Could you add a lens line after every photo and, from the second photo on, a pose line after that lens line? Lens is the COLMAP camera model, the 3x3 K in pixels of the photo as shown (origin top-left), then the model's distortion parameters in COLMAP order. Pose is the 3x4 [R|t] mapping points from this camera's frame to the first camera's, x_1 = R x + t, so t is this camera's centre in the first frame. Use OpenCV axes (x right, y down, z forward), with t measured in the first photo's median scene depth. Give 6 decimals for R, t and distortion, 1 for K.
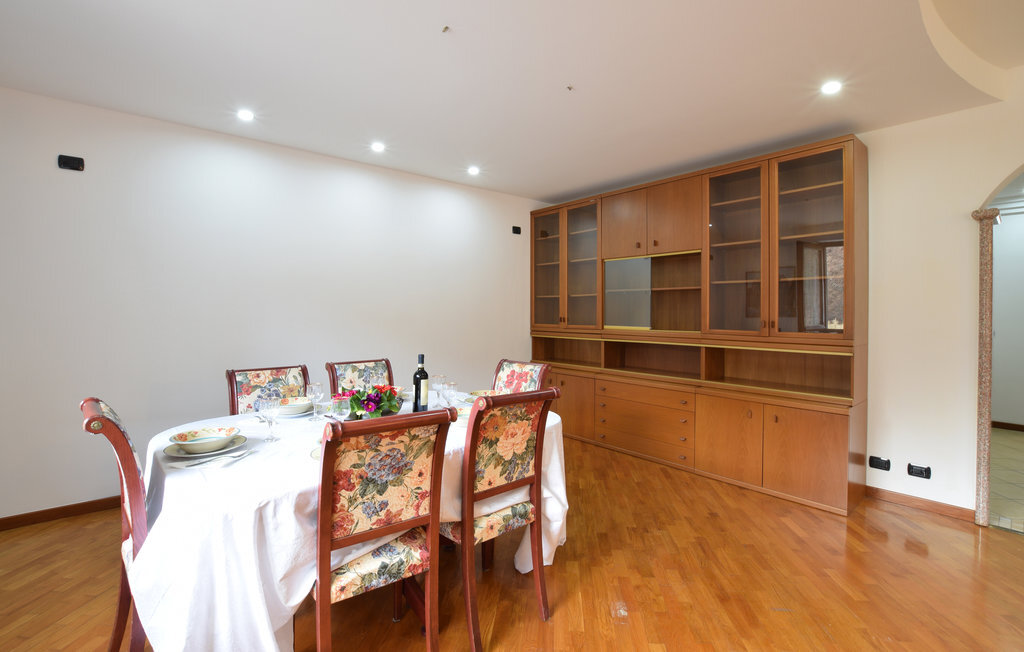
lens RADIAL K [[451.7, 0, 512.8], [0, 451.7, 309.1], [0, 0, 1]] dist [-0.036219, 0.006924]
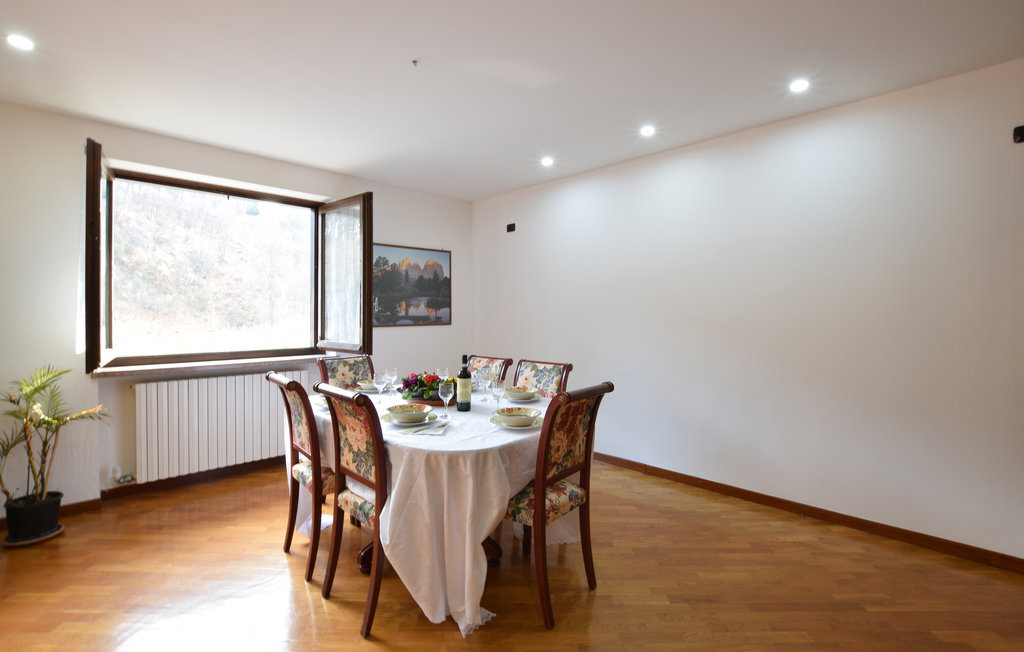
lens RADIAL K [[451.7, 0, 512.8], [0, 451.7, 309.1], [0, 0, 1]] dist [-0.036219, 0.006924]
pose [[0.088558, -0.016079, -0.995941, 1.043302], [0.002797, 0.999870, -0.015893, 0.011164], [0.996067, -0.001378, 0.088592, 1.214909]]
